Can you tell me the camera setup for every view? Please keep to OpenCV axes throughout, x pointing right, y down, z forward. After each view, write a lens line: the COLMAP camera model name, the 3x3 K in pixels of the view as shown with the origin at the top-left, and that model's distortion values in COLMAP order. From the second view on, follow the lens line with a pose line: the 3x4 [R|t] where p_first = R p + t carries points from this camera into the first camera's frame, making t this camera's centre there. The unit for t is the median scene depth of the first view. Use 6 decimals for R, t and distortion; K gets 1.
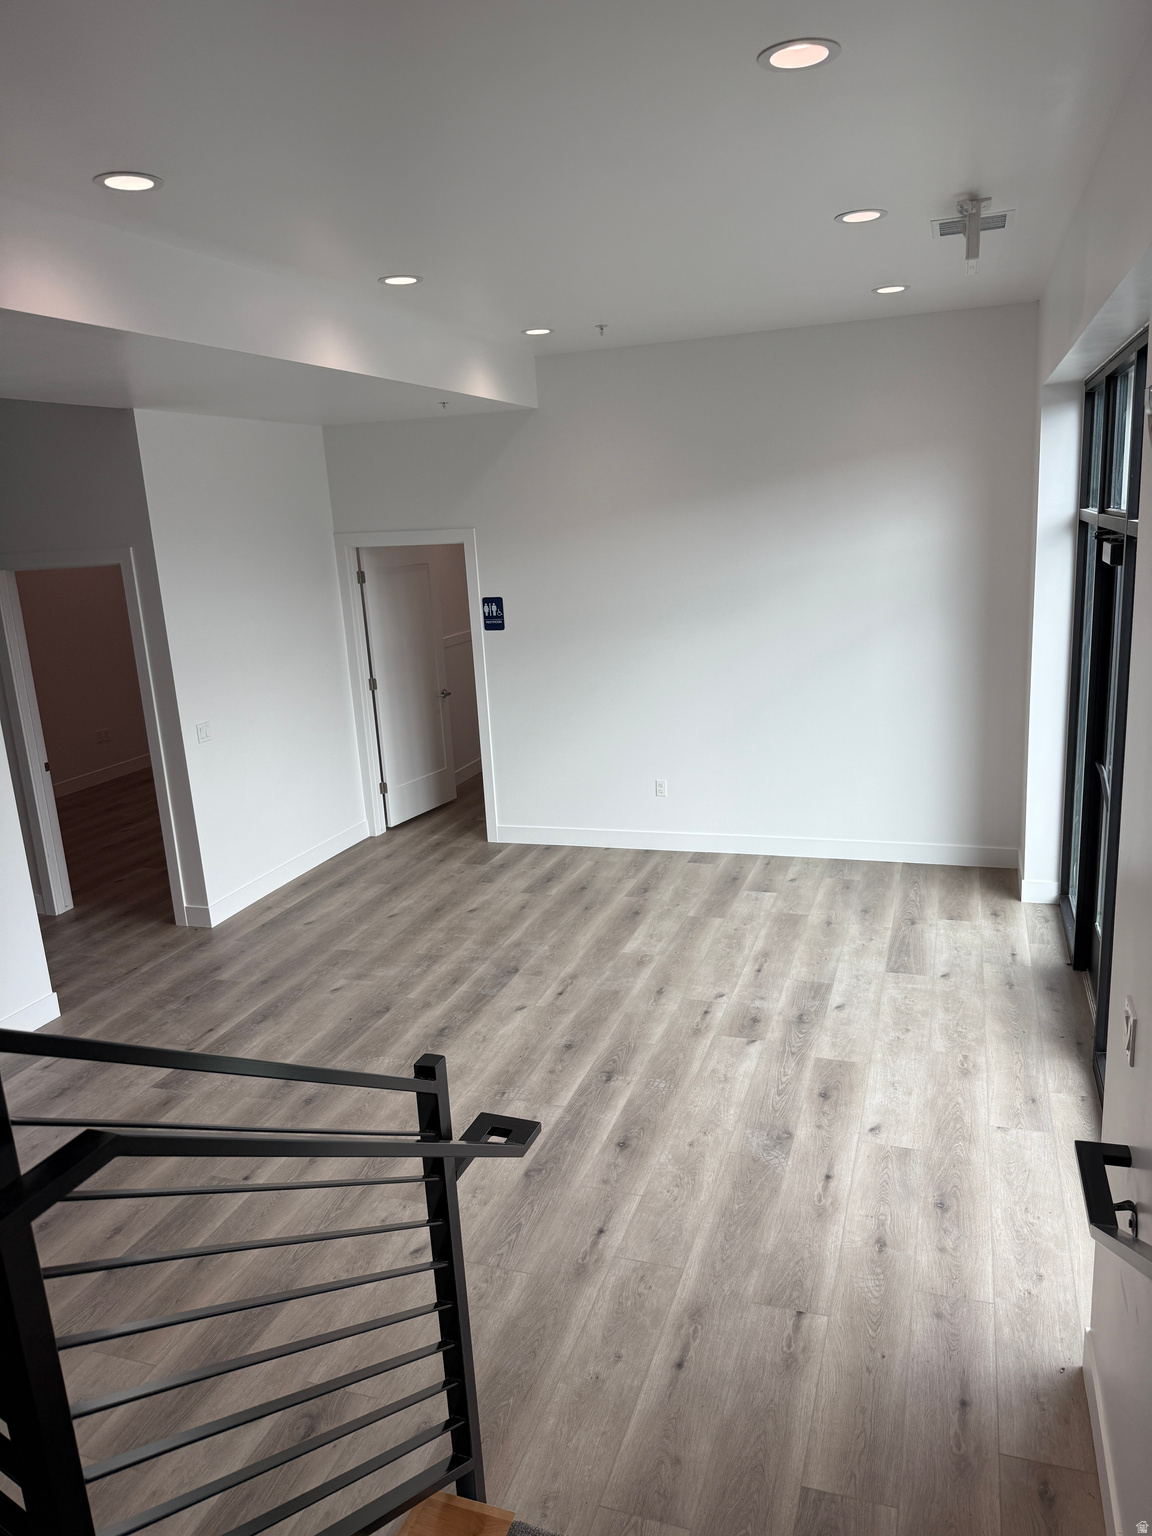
lens RADIAL K [[1083.7, 0, 576.0], [0, 1083.7, 768.0], [0, 0, 1]] dist [-0.003907, -0.002663]
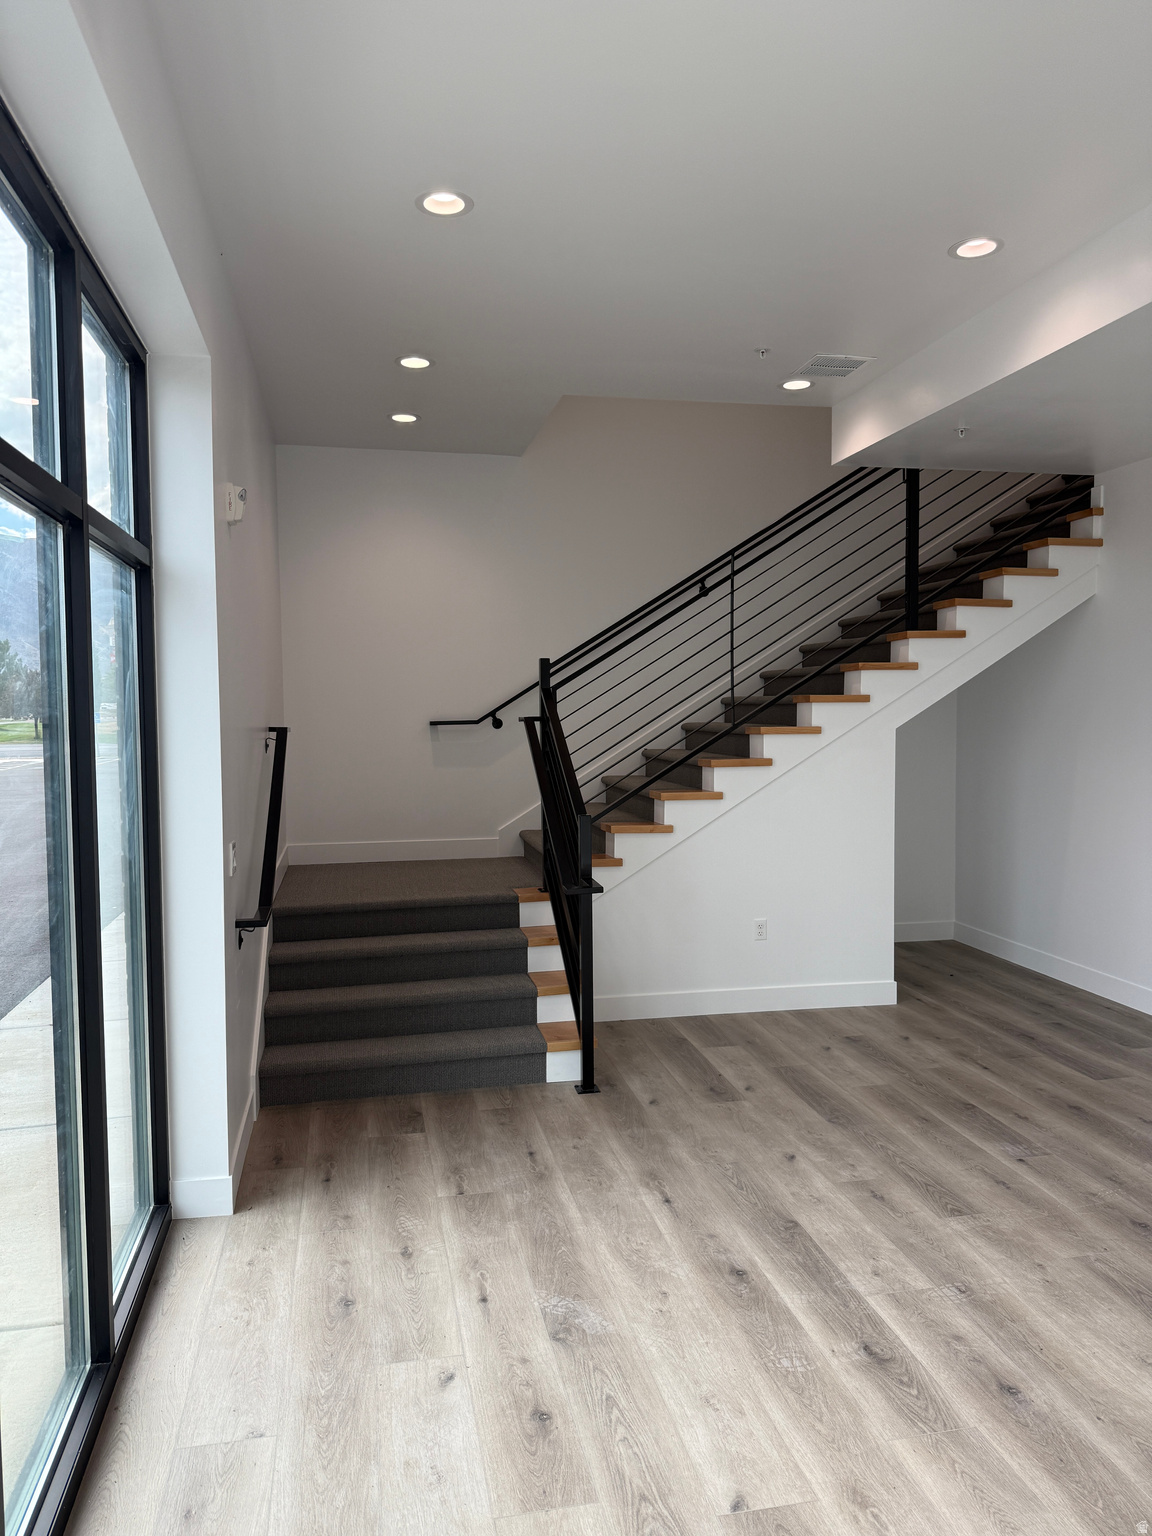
lens RADIAL K [[1083.7, 0, 576.0], [0, 1083.7, 768.0], [0, 0, 1]] dist [-0.003907, -0.002663]
pose [[-0.856469, 0.094698, -0.507438, 0.551381], [-0.067292, 0.954157, 0.291642, -0.244081], [0.511794, 0.283929, -0.810834, 1.592618]]
